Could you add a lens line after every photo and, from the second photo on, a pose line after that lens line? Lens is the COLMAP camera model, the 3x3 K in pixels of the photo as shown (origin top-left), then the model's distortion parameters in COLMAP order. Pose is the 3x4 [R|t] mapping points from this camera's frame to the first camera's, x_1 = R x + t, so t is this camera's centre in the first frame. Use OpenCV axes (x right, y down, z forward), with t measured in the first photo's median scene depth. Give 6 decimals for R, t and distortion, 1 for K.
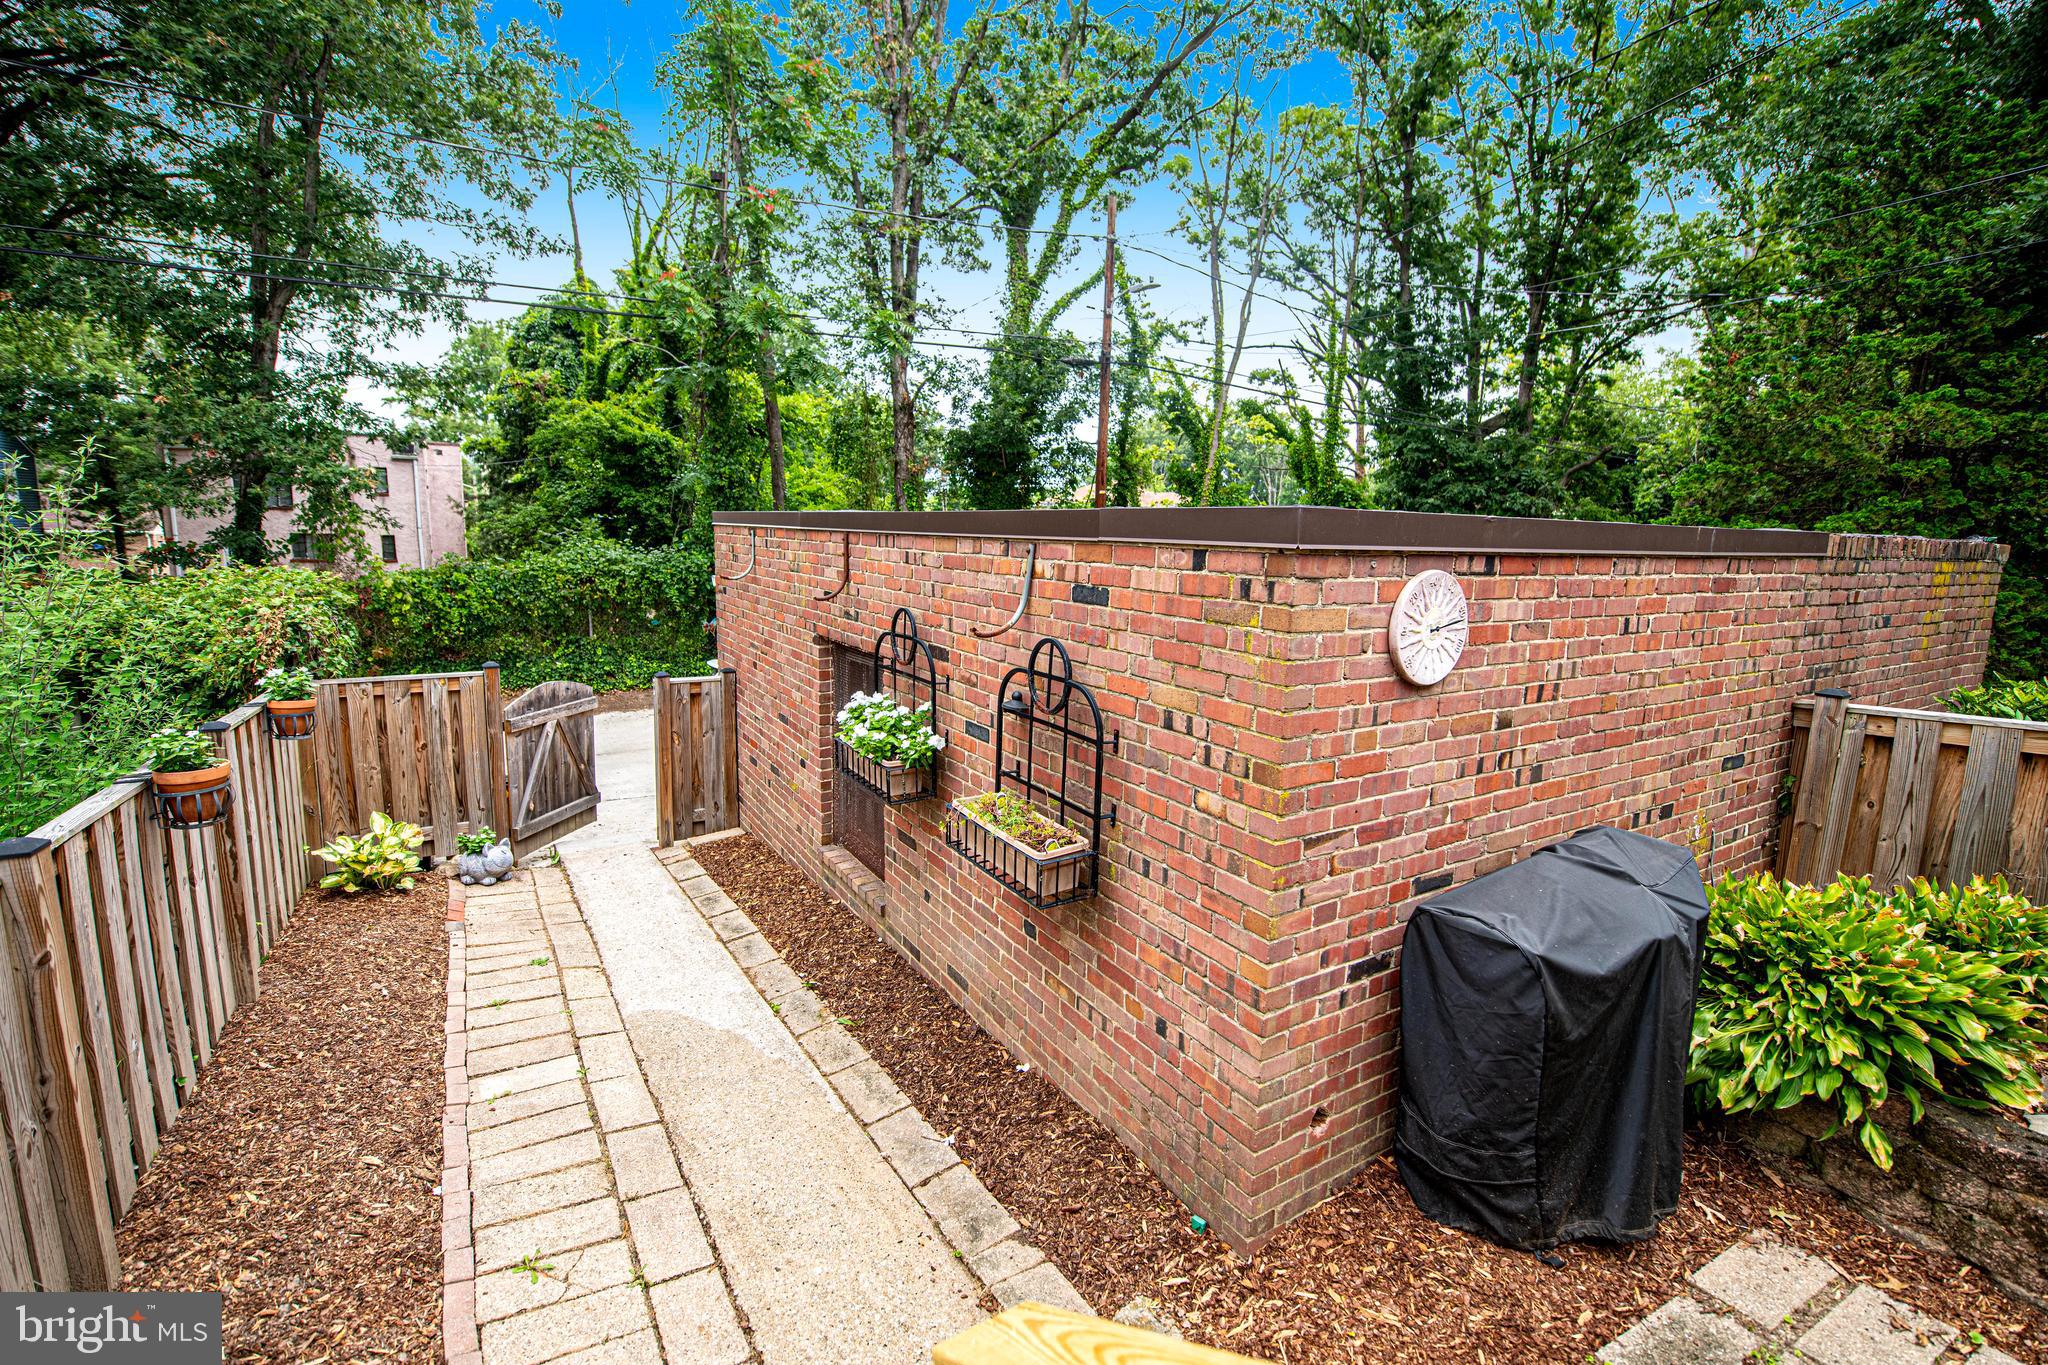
lens RADIAL K [[911.4, 0, 1028.7], [0, 911.4, 666.0], [0, 0, 1]] dist [-0.009981, -0.002472]
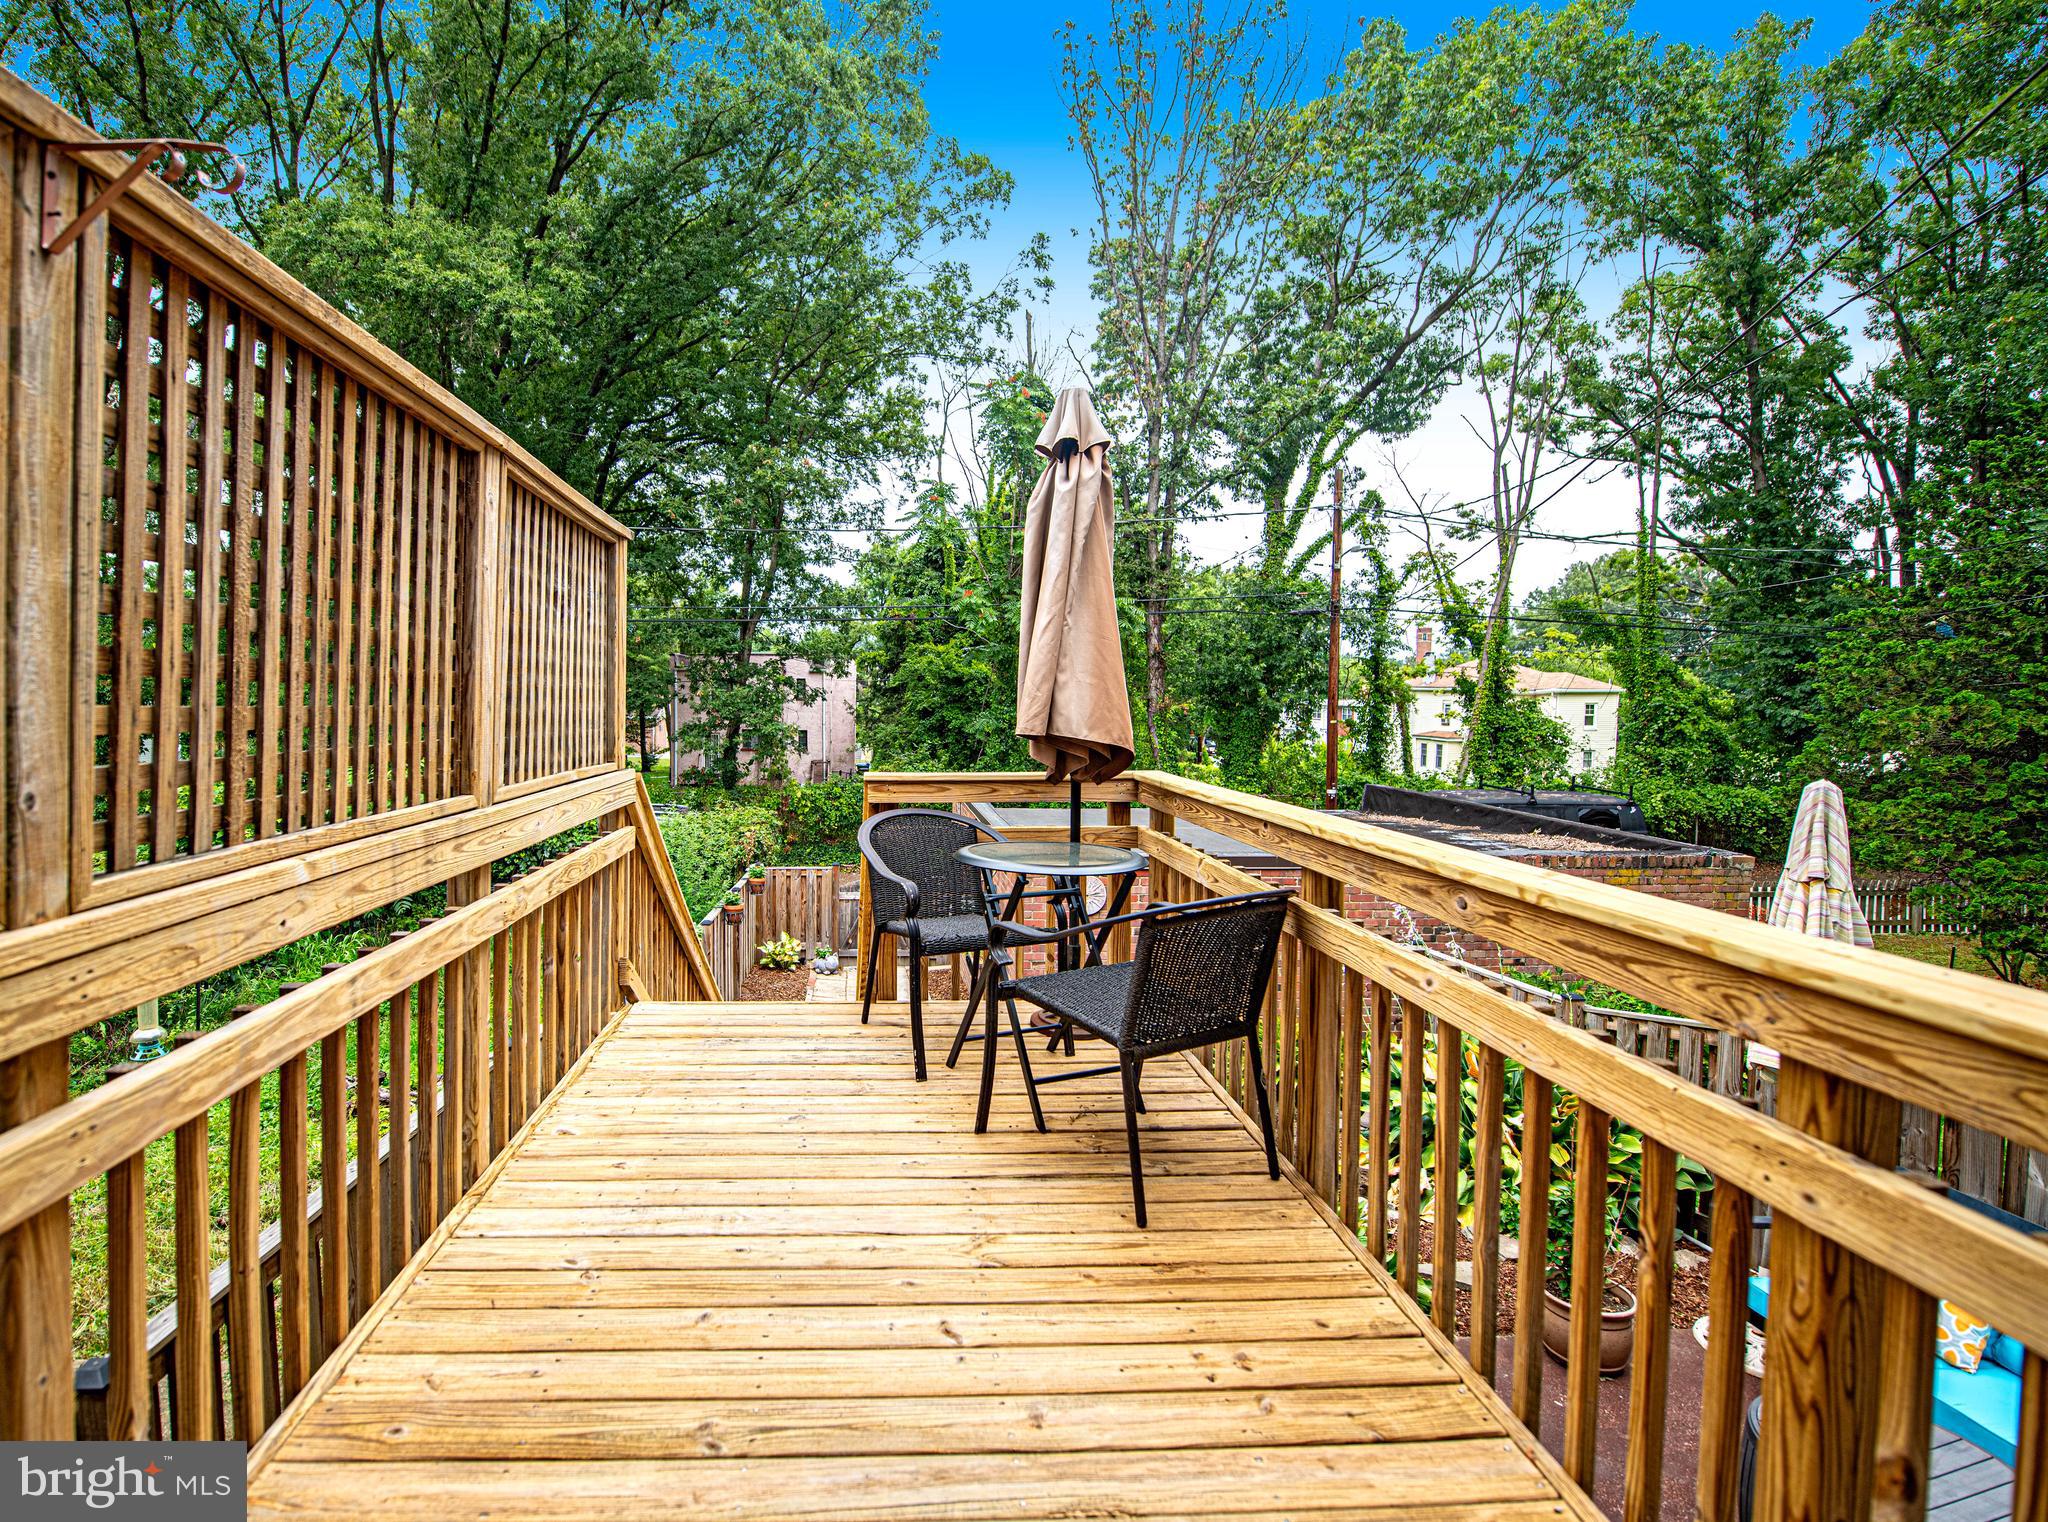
lens RADIAL K [[988.7, 0, 910.9], [0, 988.7, 739.8], [0, 0, 1]] dist [-0.009761, -0.002784]
pose [[0.875571, 0.009181, -0.483002, 0.783336], [-0.058933, 0.994382, -0.087932, -0.119390], [0.479481, 0.105455, 0.871193, -1.101234]]
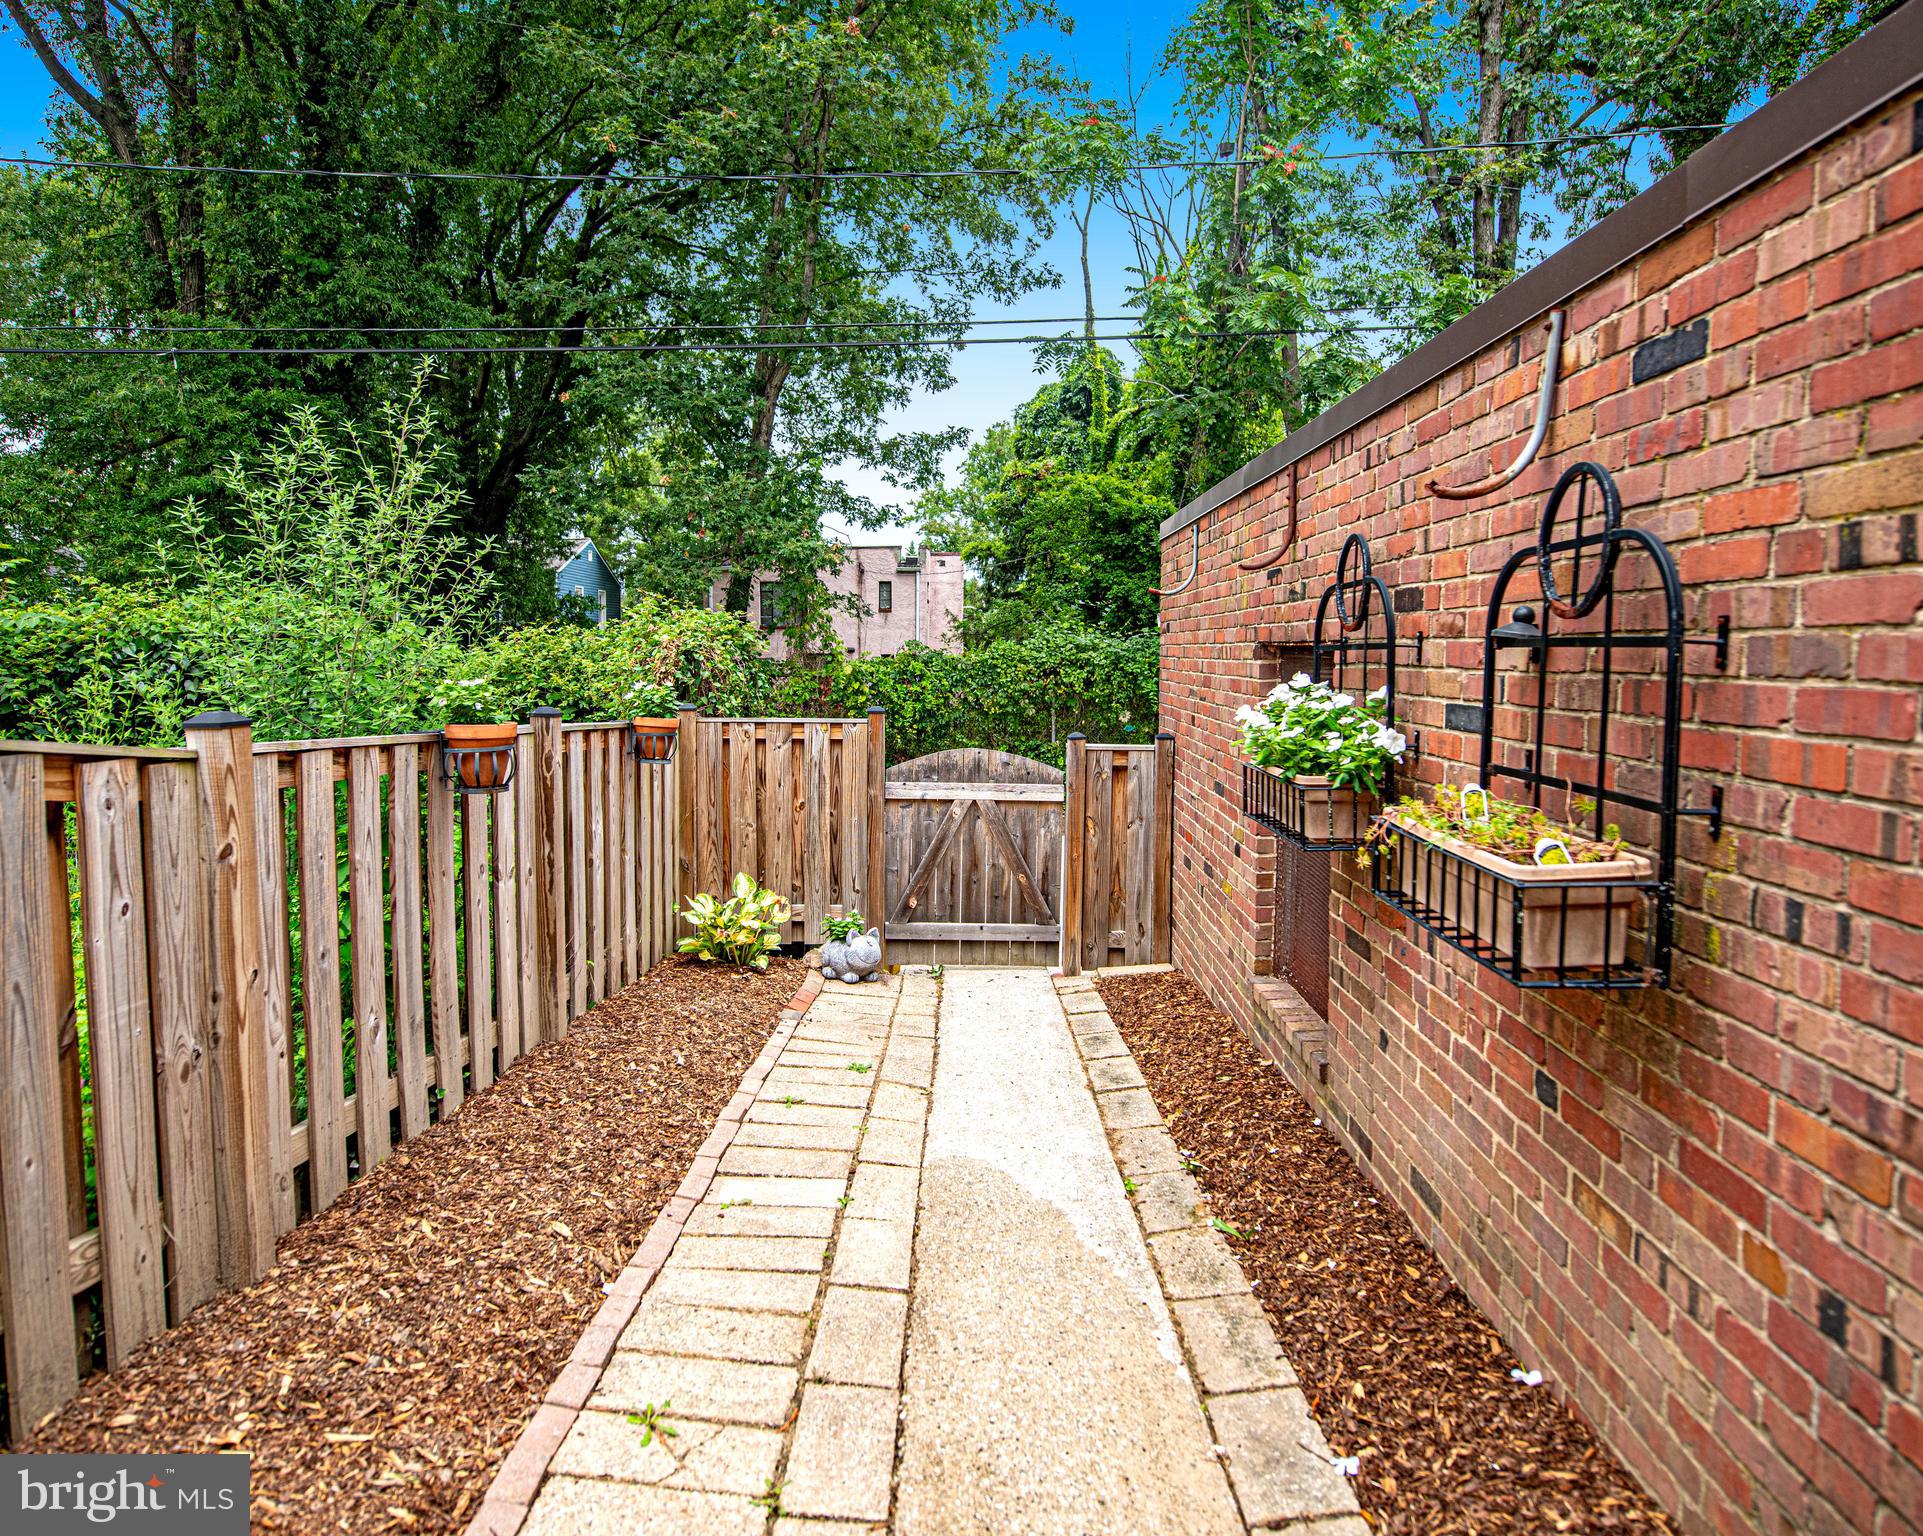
lens RADIAL K [[1207.2, 0, 955.0], [0, 1207.2, 722.0], [0, 0, 1]] dist [-0.006608, -0.001810]
pose [[0.841048, 0.011763, -0.540833, 0.060456], [-0.065173, 0.994685, -0.079716, 0.118243], [0.537020, 0.102293, 0.837344, 0.184799]]
